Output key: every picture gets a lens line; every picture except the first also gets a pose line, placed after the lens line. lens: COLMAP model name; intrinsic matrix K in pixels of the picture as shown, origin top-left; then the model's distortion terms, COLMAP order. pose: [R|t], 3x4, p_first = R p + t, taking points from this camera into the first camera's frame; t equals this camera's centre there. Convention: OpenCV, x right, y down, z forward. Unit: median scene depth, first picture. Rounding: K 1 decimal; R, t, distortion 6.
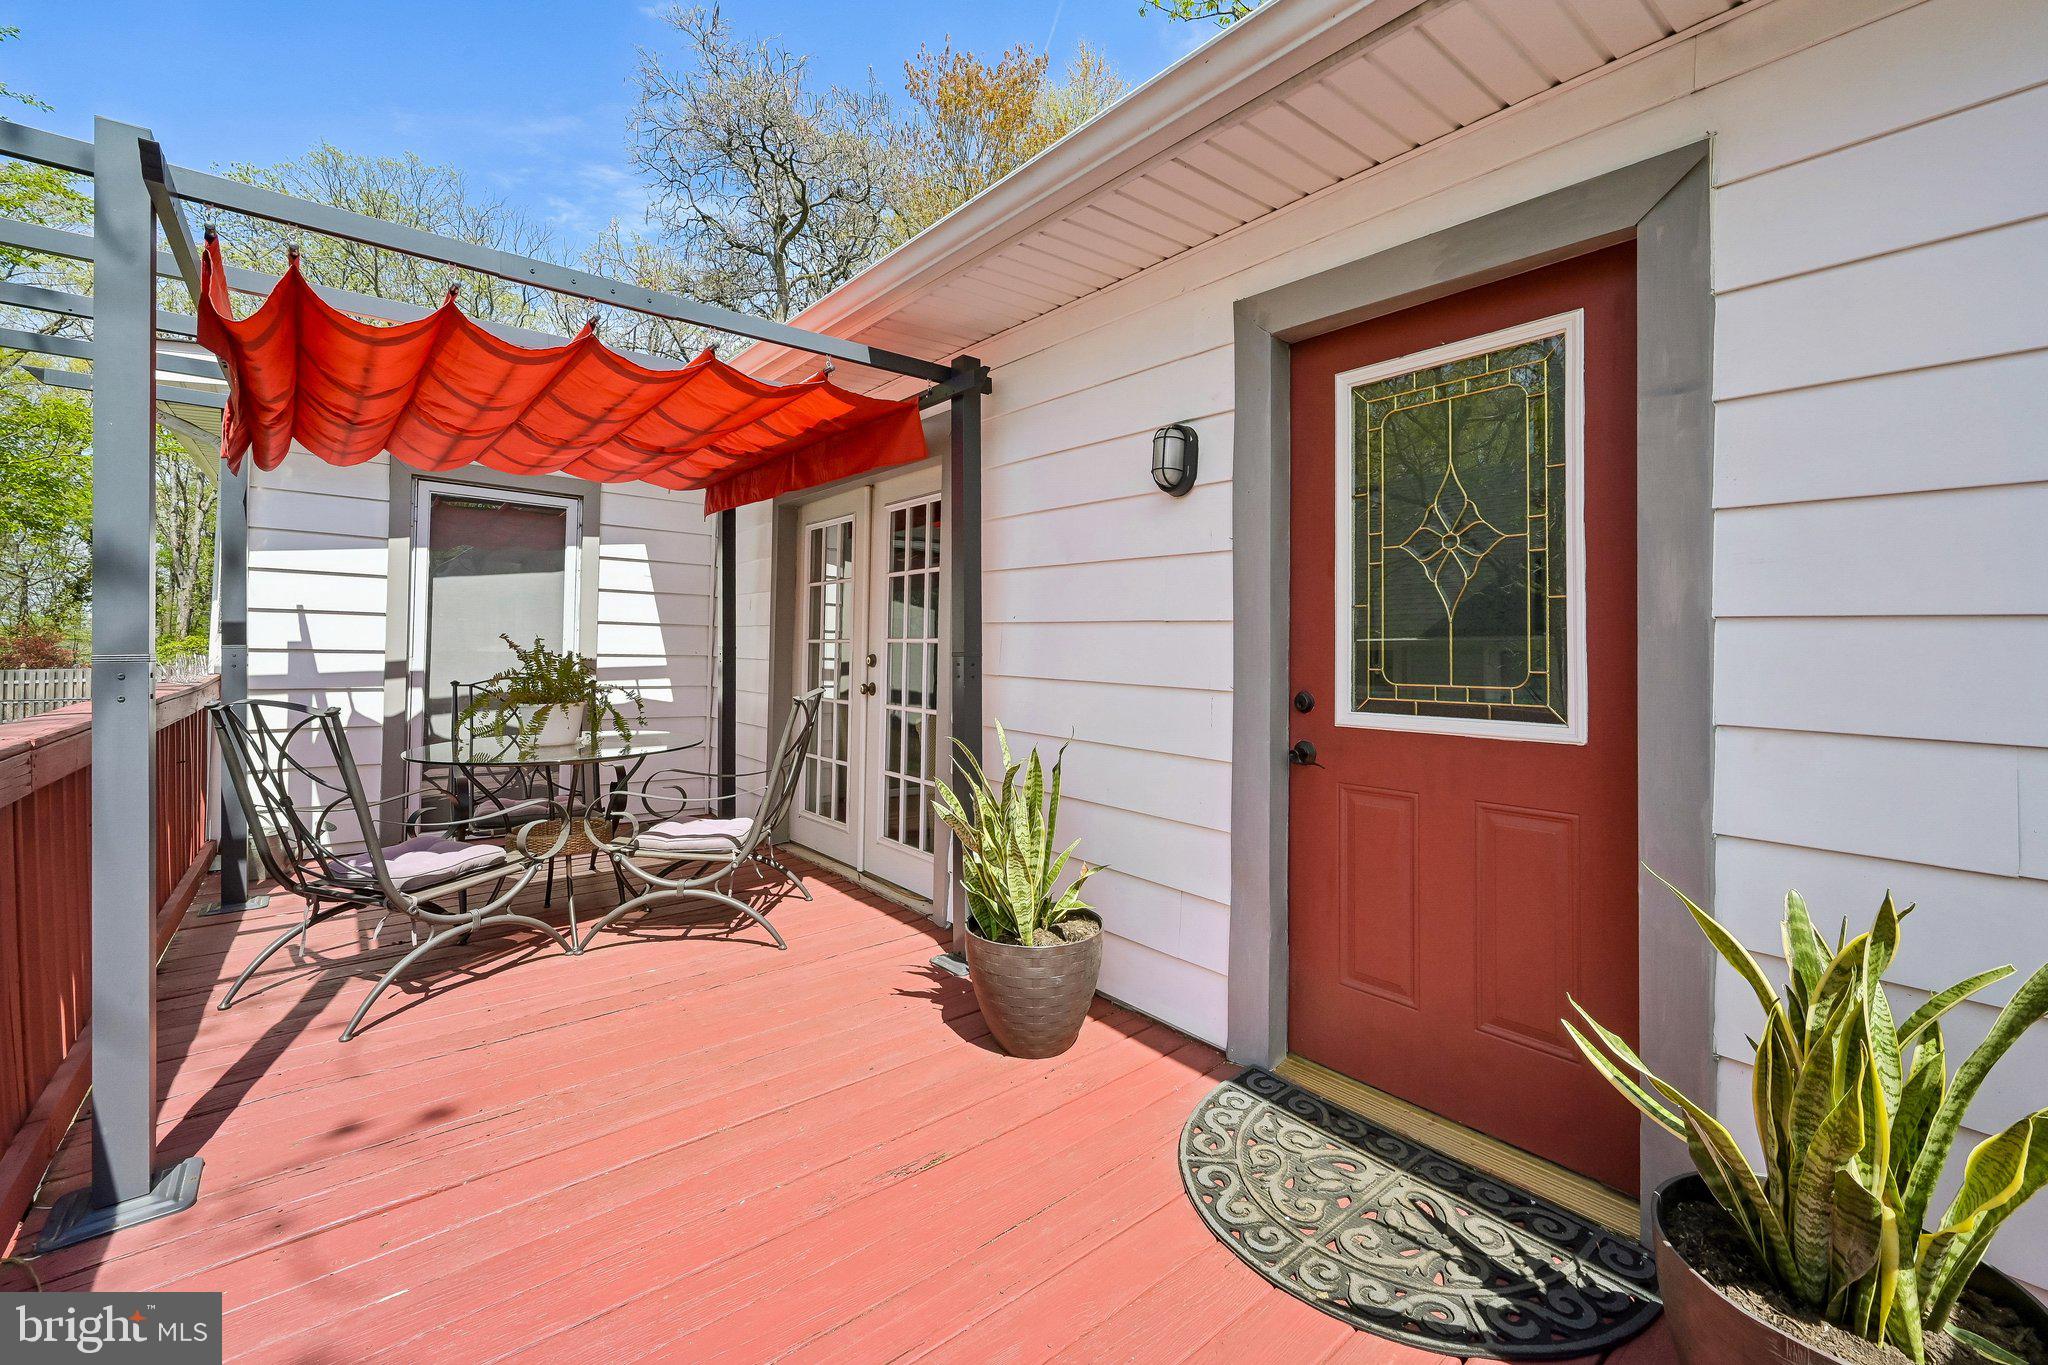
lens RADIAL K [[845.1, 0, 1010.1], [0, 845.1, 630.6], [0, 0, 1]] dist [-0.001006, -0.000021]
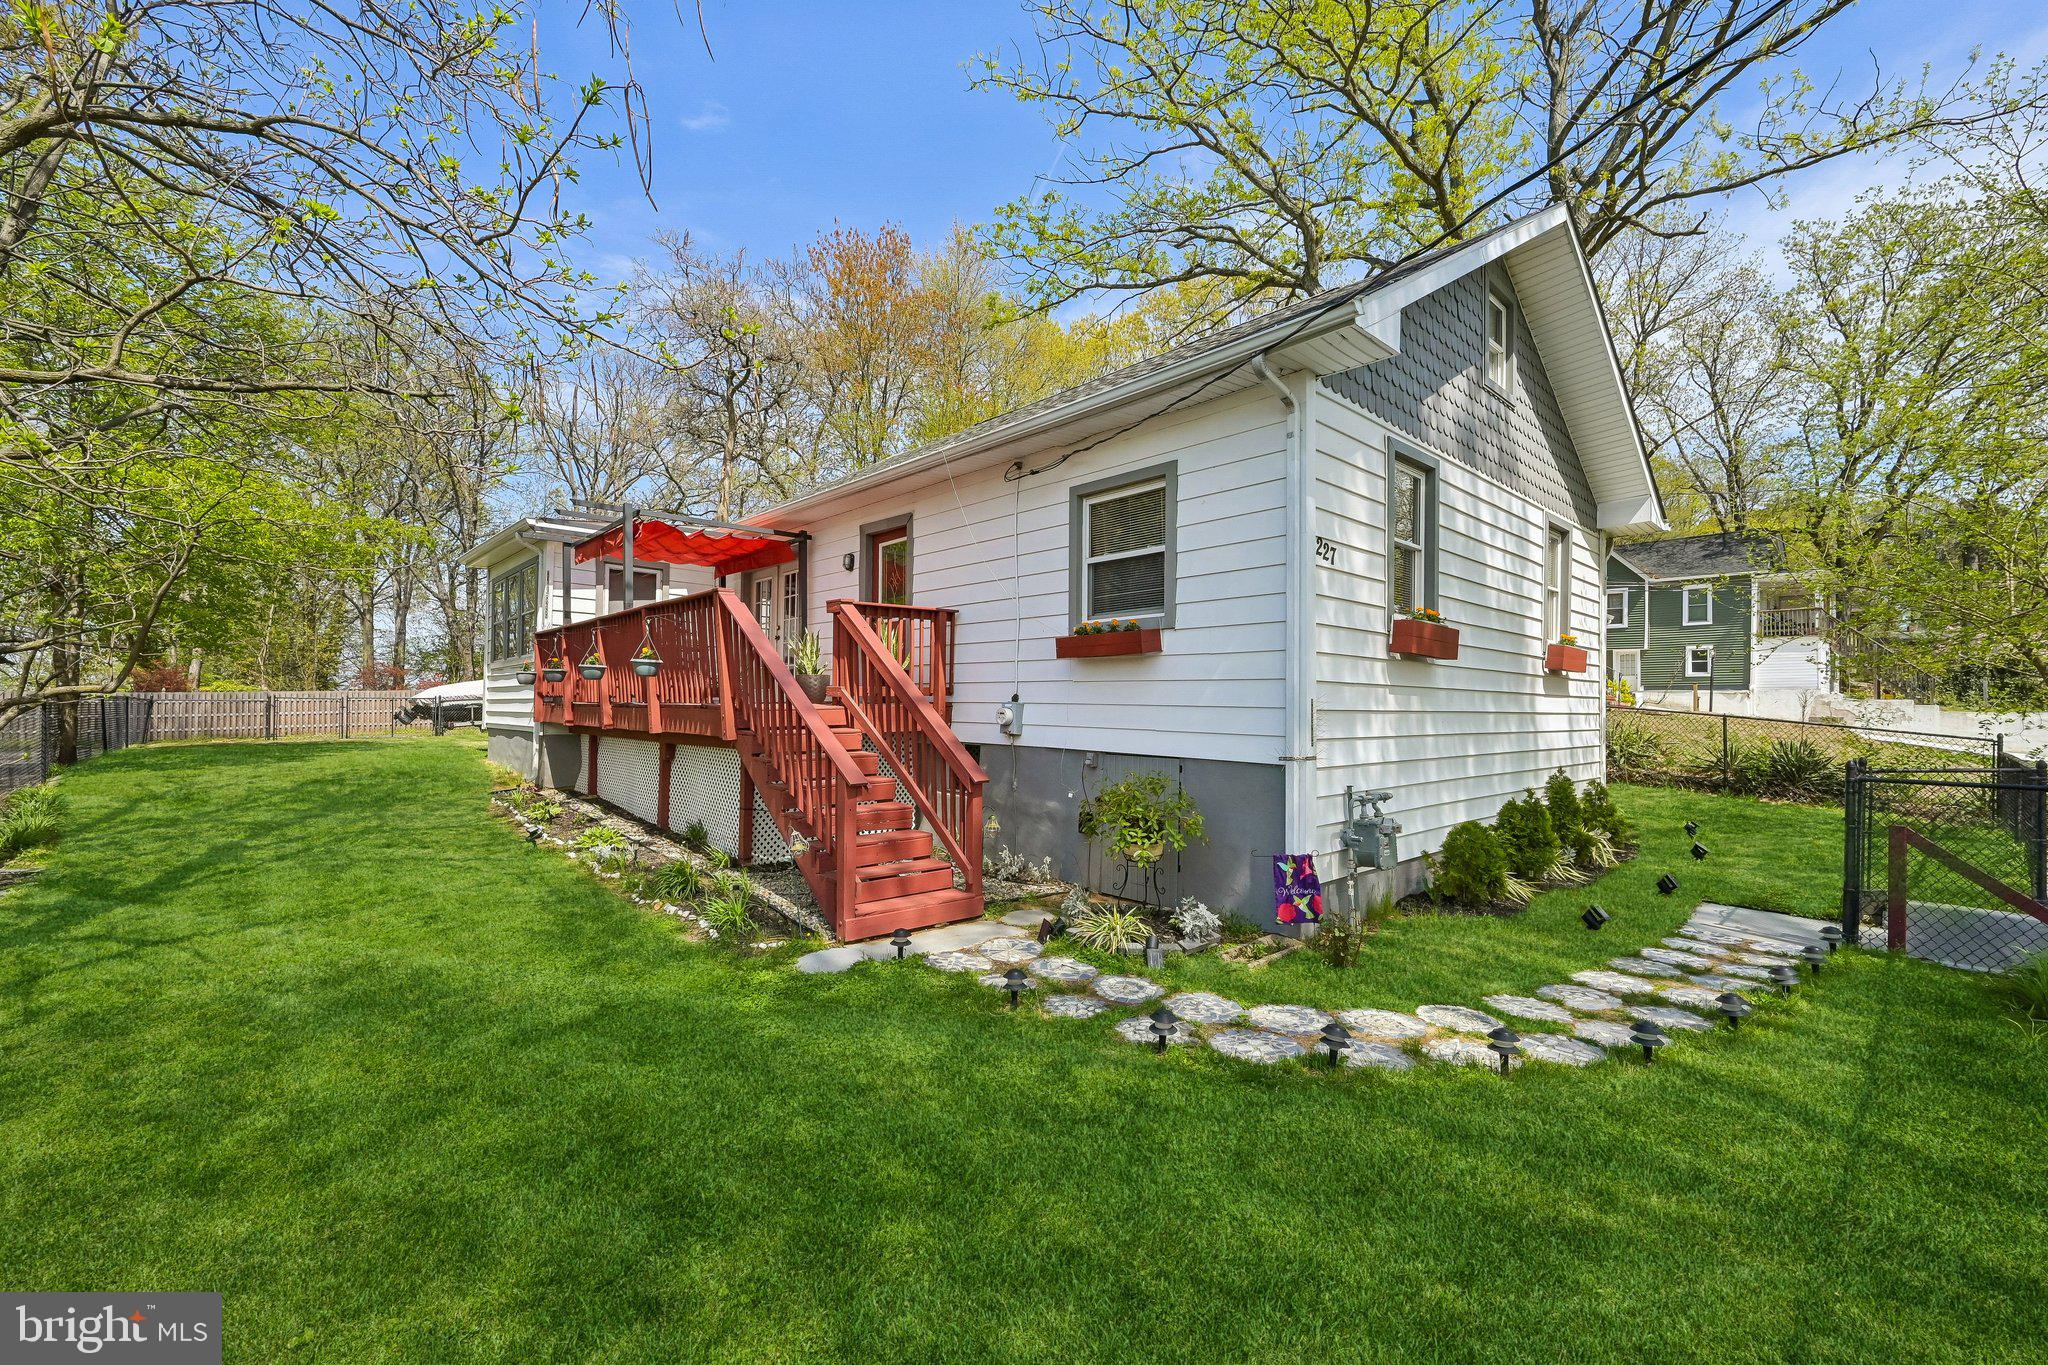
lens RADIAL K [[845.1, 0, 1023.7], [0, 845.1, 696.1], [0, 0, 1]] dist [-0.001006, -0.000021]
pose [[0.996865, -0.006533, 0.078854, 0.550172], [0.007140, 0.999947, -0.007420, 0.368931], [-0.078802, 0.007959, 0.996859, -2.405929]]
